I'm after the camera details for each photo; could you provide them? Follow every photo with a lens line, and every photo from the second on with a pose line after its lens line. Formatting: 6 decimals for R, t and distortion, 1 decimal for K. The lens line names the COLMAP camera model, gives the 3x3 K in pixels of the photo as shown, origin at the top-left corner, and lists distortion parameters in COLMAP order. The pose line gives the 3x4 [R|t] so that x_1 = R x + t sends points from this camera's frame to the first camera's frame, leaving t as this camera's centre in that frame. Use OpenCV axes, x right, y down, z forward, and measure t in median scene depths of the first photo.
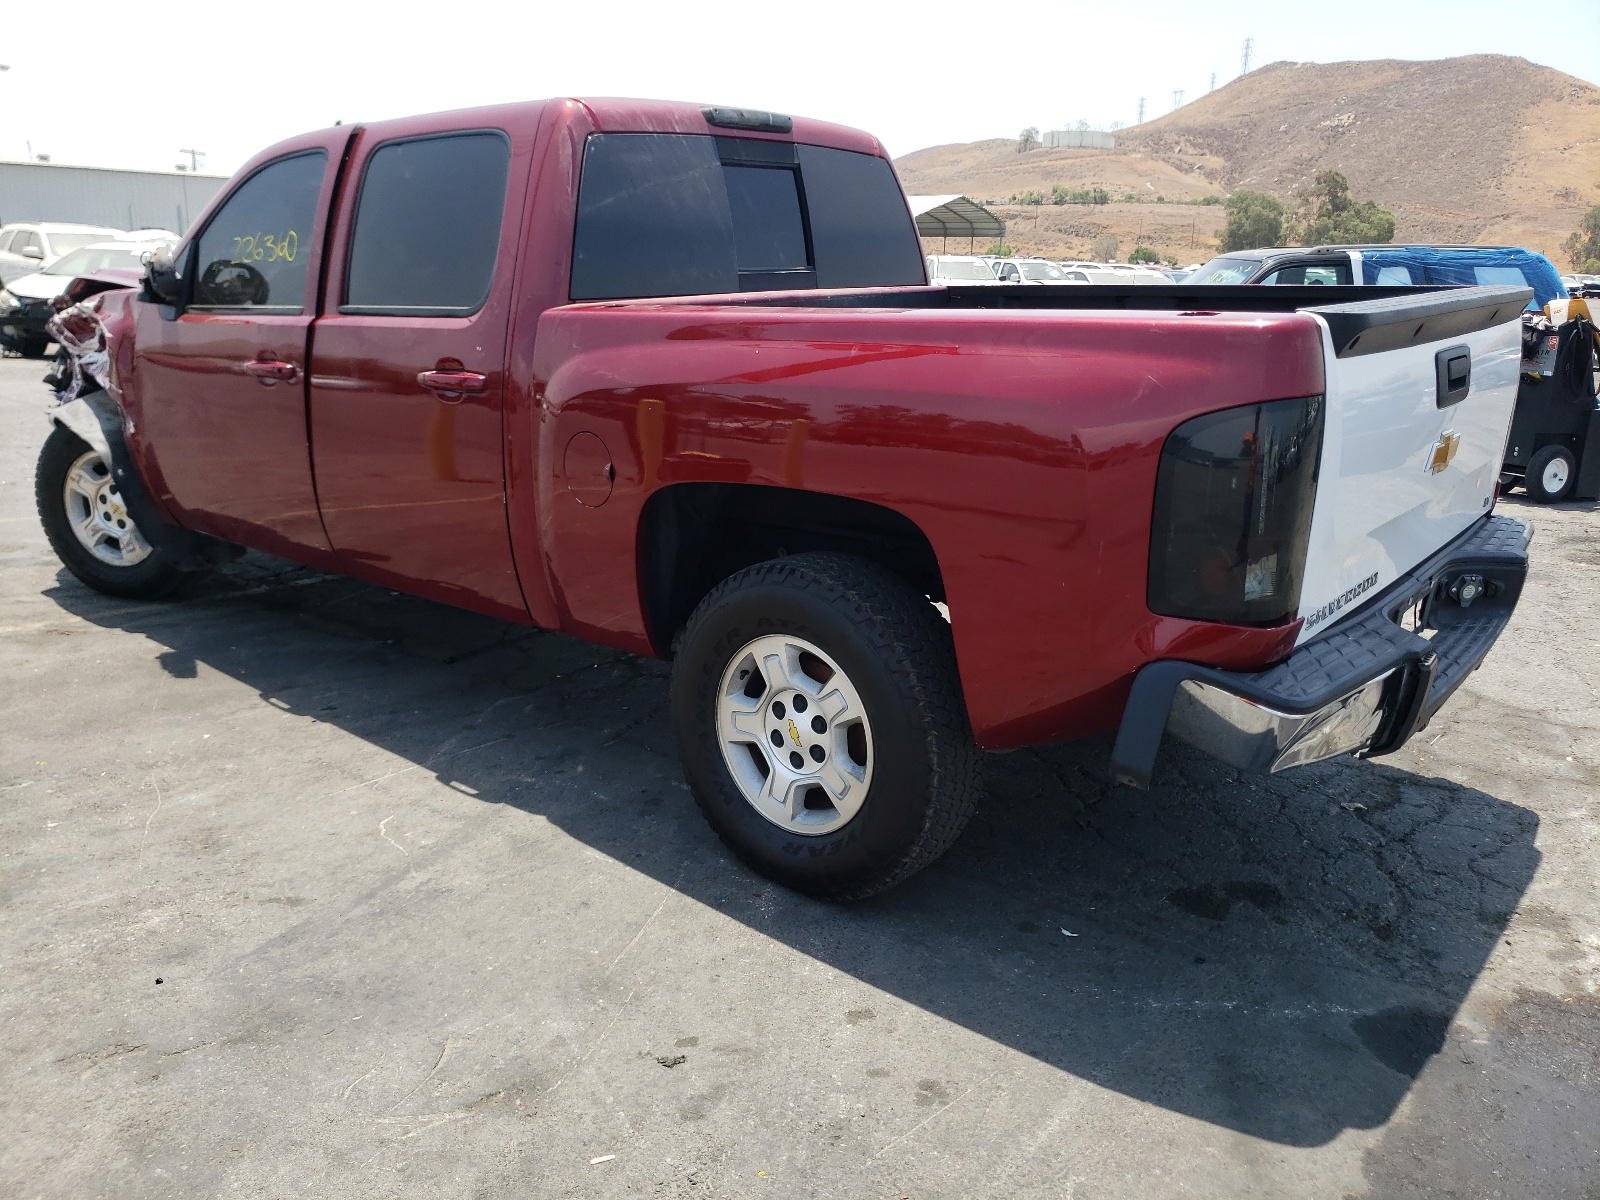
lens RADIAL K [[1233.8, 0, 800.0], [0, 1233.8, 600.0], [0, 0, 1]] dist [0.010177, 0.001417]
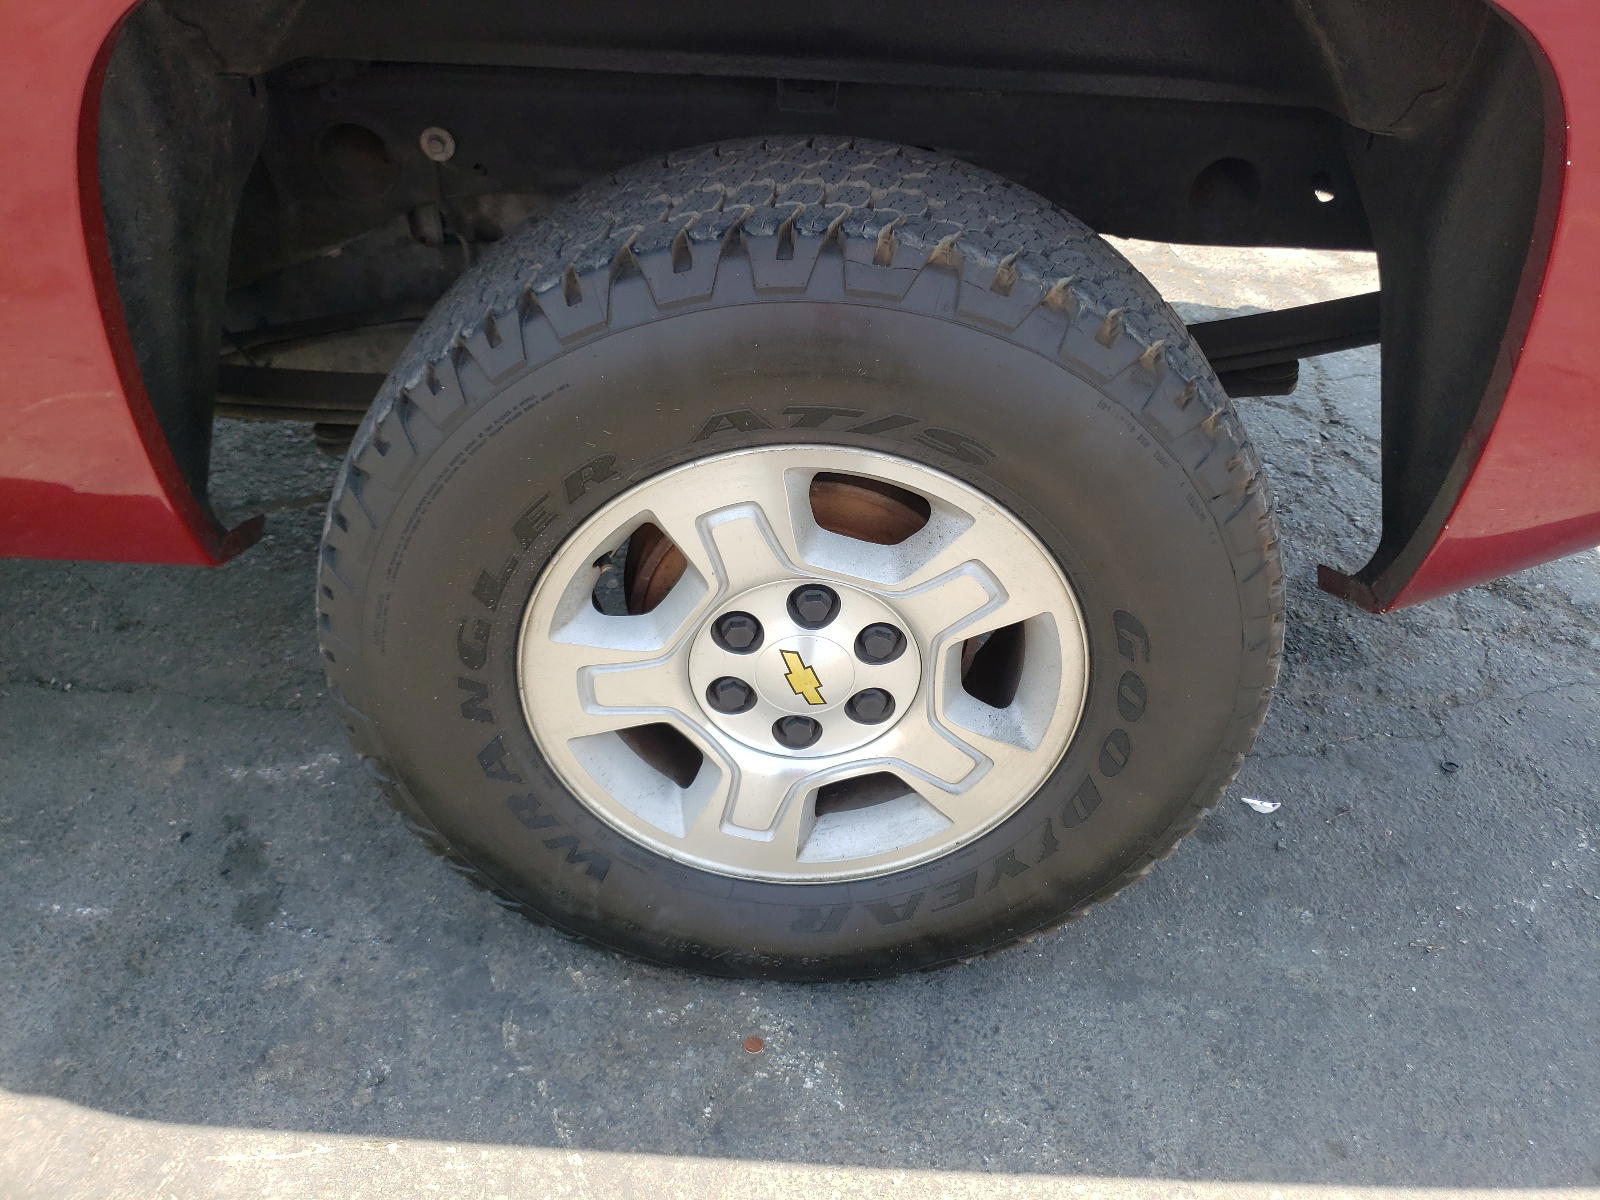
lens RADIAL K [[1233.8, 0, 800.0], [0, 1233.8, 600.0], [0, 0, 1]] dist [0.010177, 0.001417]
pose [[0.759923, -0.364972, 0.537878, -0.193467], [0.106543, 0.886234, 0.450819, -0.078290], [-0.641222, -0.285281, 0.712354, 0.743106]]
